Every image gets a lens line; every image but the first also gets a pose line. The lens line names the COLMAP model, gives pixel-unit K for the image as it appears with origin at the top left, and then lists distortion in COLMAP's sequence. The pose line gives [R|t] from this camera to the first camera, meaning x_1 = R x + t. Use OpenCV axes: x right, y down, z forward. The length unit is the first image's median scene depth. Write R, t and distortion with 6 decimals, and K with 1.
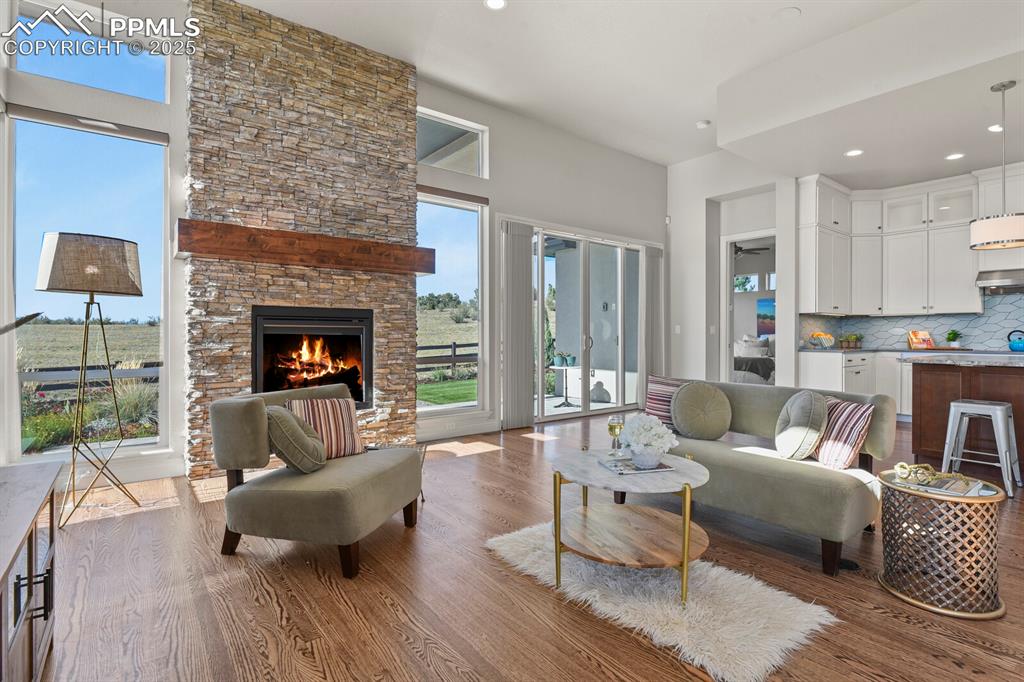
lens RADIAL K [[496.7, 0, 520.2], [0, 496.7, 336.7], [0, 0, 1]] dist [-0.003826, -0.005527]
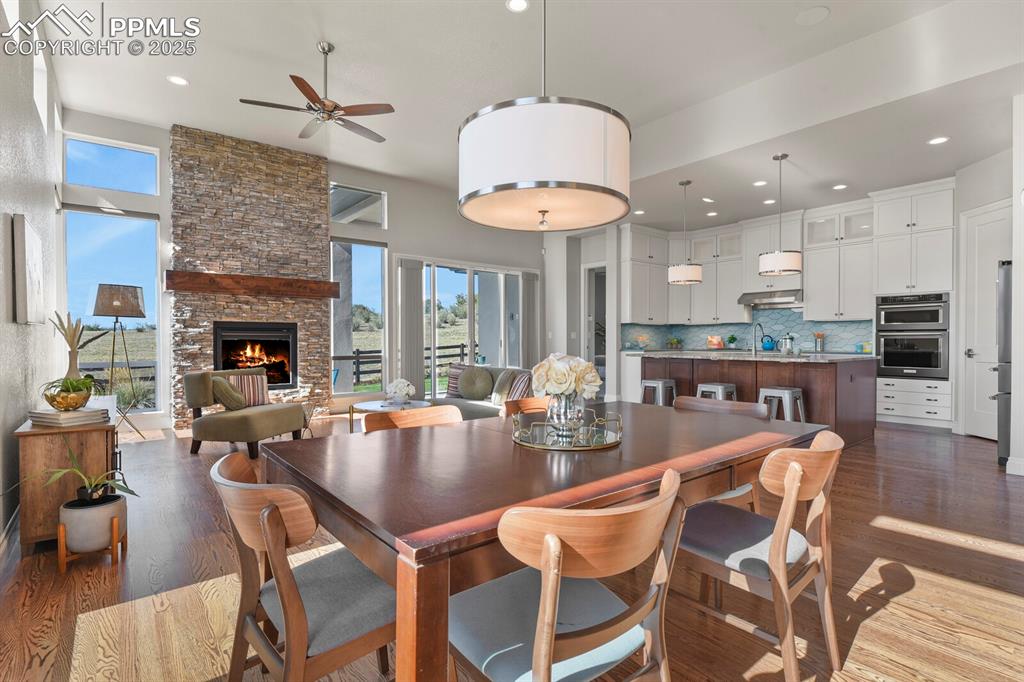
lens RADIAL K [[496.7, 0, 518.6], [0, 496.7, 346.7], [0, 0, 1]] dist [-0.003826, -0.005527]
pose [[0.999853, -0.003036, 0.016886, 0.349139], [0.002857, 0.999939, 0.010623, 0.003217], [-0.016917, -0.010573, 0.999801, -0.514570]]
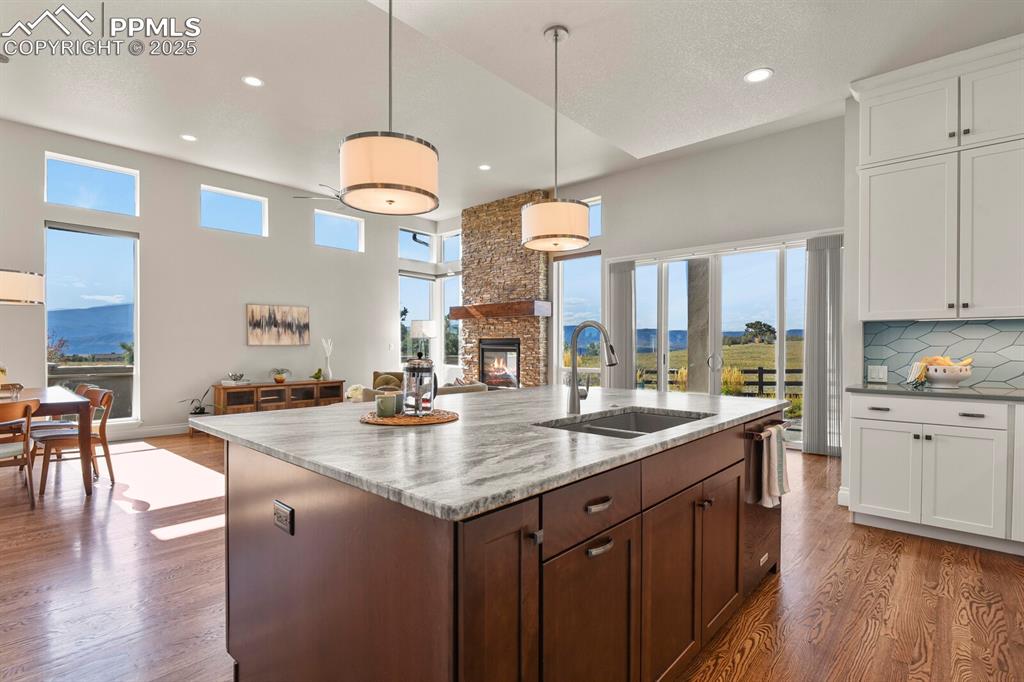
lens RADIAL K [[496.7, 0, 519.8], [0, 496.7, 350.8], [0, 0, 1]] dist [-0.003826, -0.005527]
pose [[0.179171, 0.007840, -0.983787, 1.466242], [-0.005644, 0.999960, 0.006941, -0.021992], [0.983802, 0.004308, 0.179208, 0.676829]]
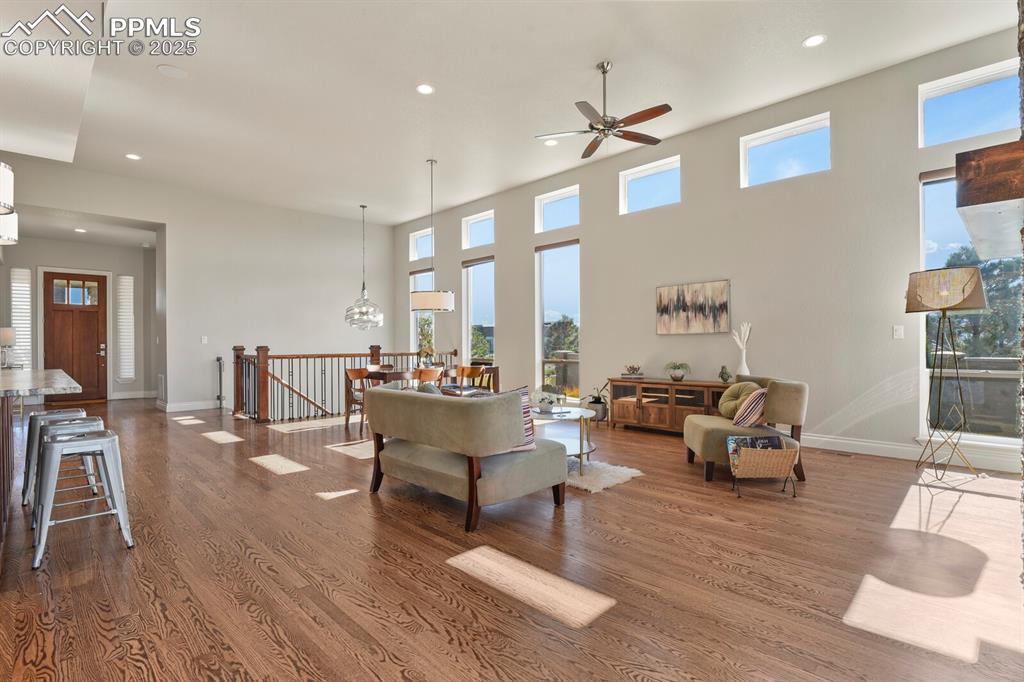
lens RADIAL K [[496.7, 0, 519.9], [0, 496.7, 346.9], [0, 0, 1]] dist [-0.003826, -0.005527]
pose [[-0.993111, 0.004625, -0.117090, 0.286548], [0.003441, 0.999941, 0.010320, -0.004769], [0.117130, 0.009846, -0.993068, 1.442288]]
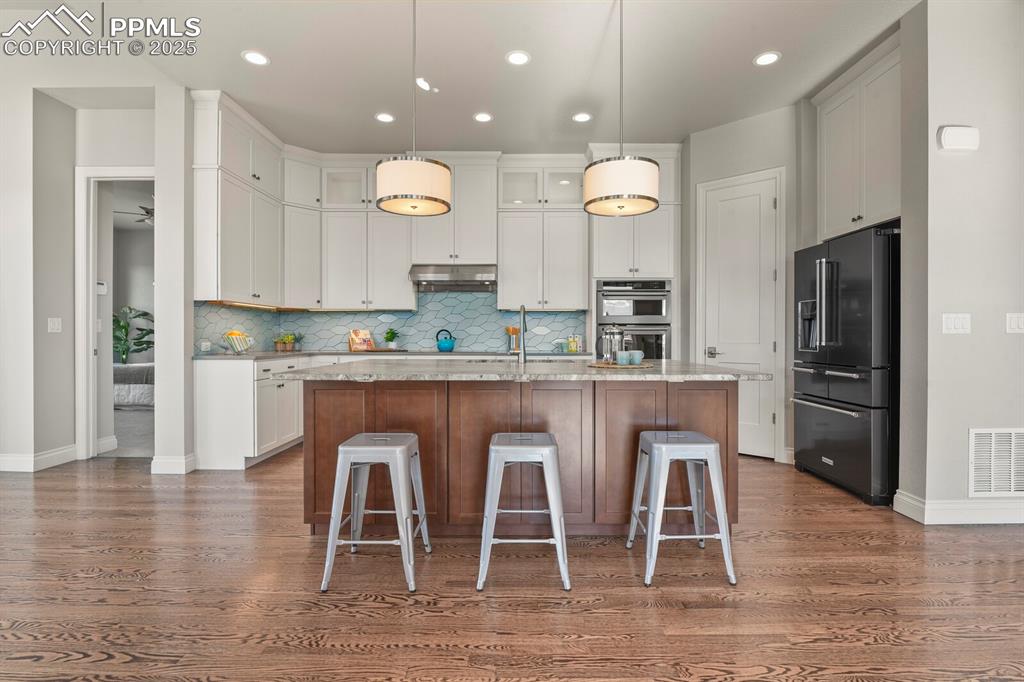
lens RADIAL K [[496.7, 0, 519.0], [0, 496.7, 338.2], [0, 0, 1]] dist [-0.003826, -0.005527]
pose [[0.614181, -0.004496, 0.789152, 0.429094], [0.003060, 0.999990, 0.003316, 0.001559], [-0.789159, 0.000378, 0.614189, 0.369615]]
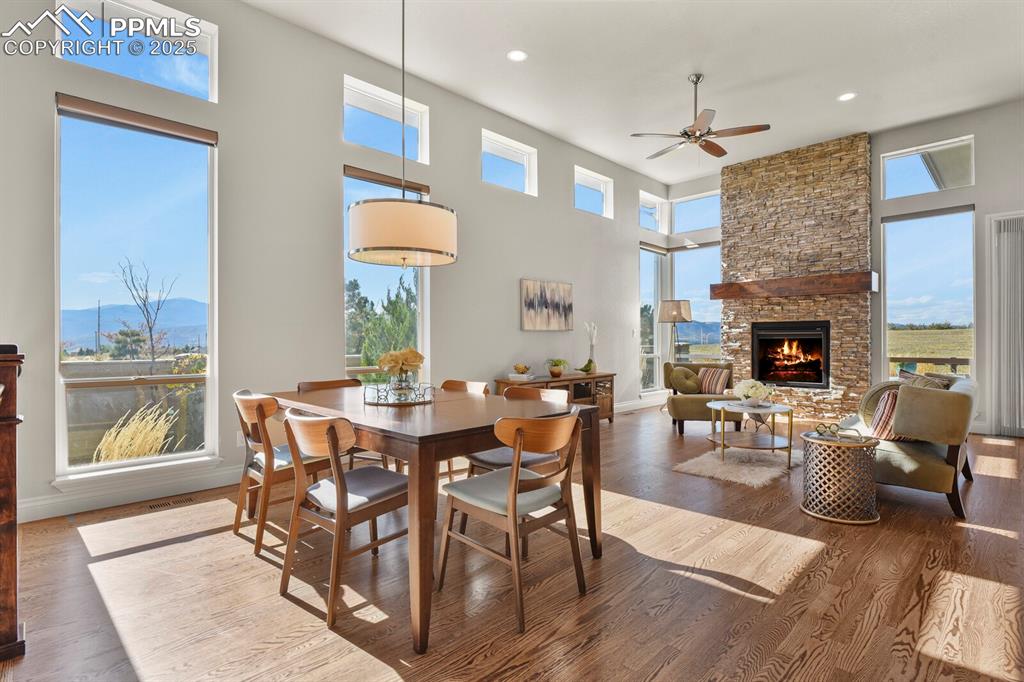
lens RADIAL K [[496.7, 0, 515.4], [0, 496.7, 341.0], [0, 0, 1]] dist [-0.003826, -0.005527]
pose [[0.114577, 0.001249, -0.993414, 1.019676], [-0.000144, 0.999999, 0.001241, 0.002565], [0.993414, 0.000001, 0.114578, -0.064811]]
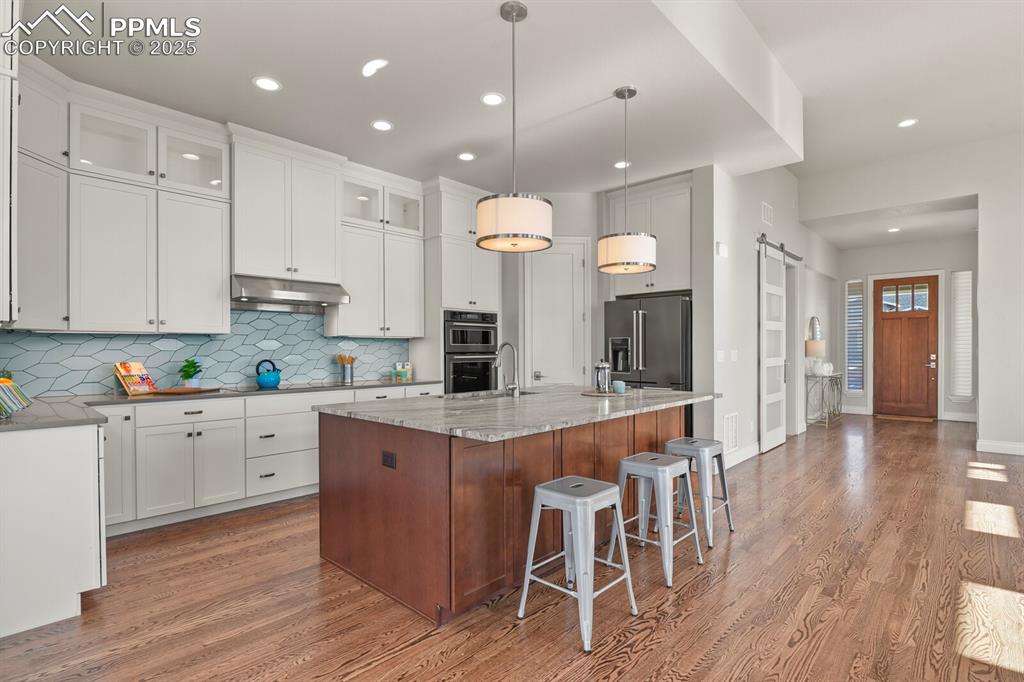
lens RADIAL K [[496.7, 0, 522.5], [0, 496.7, 351.3], [0, 0, 1]] dist [-0.003826, -0.005527]
pose [[-0.160775, -0.005584, 0.986975, 0.250206], [0.006545, 0.999956, 0.006724, -0.035677], [-0.986969, 0.007541, -0.160731, 0.926198]]
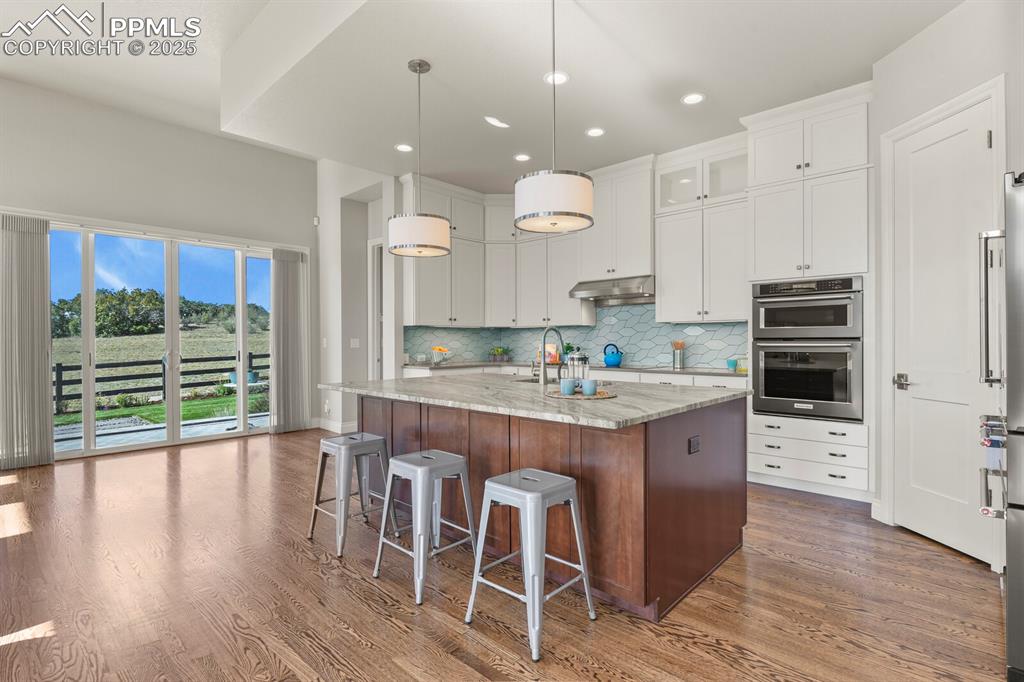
lens RADIAL K [[496.7, 0, 515.5], [0, 496.7, 340.8], [0, 0, 1]] dist [-0.003826, -0.005527]
pose [[0.987701, -0.005909, 0.156246, 0.853644], [0.006351, 0.999977, -0.002327, -0.022435], [-0.156228, 0.003290, 0.987715, 0.095006]]
